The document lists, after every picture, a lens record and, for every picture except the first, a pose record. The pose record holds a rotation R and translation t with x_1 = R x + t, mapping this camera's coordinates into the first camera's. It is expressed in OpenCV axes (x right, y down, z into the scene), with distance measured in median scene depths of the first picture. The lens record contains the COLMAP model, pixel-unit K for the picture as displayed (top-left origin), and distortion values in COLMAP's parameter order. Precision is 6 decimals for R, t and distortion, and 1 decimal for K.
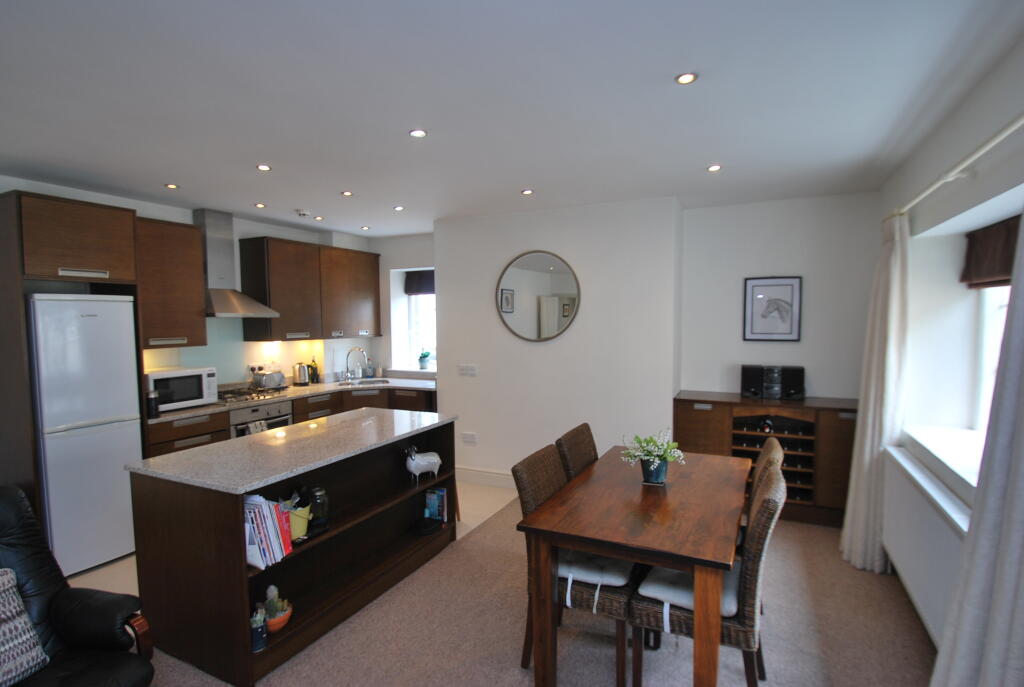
lens RADIAL K [[527.1, 0, 512.0], [0, 527.1, 343.5], [0, 0, 1]] dist [0.000349, 0.000170]
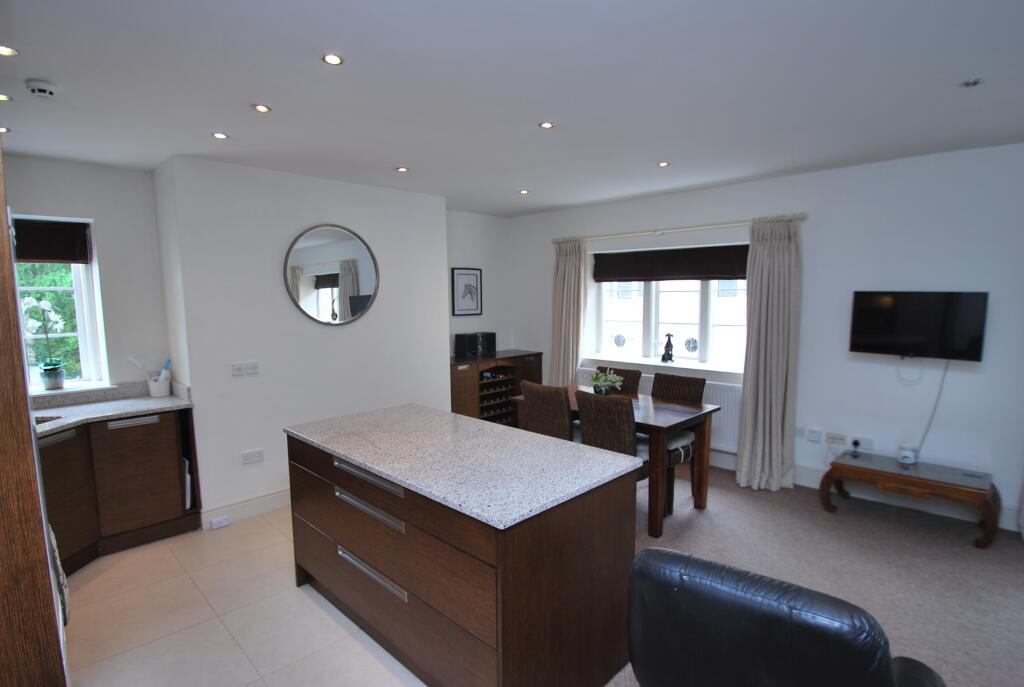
lens RADIAL K [[527.1, 0, 512.0], [0, 527.1, 343.5], [0, 0, 1]] dist [0.000349, 0.000170]
pose [[0.337911, -0.081365, 0.937655, -0.764387], [0.058285, 0.996153, 0.065437, -0.014884], [-0.939372, 0.032539, 0.341353, 0.432227]]
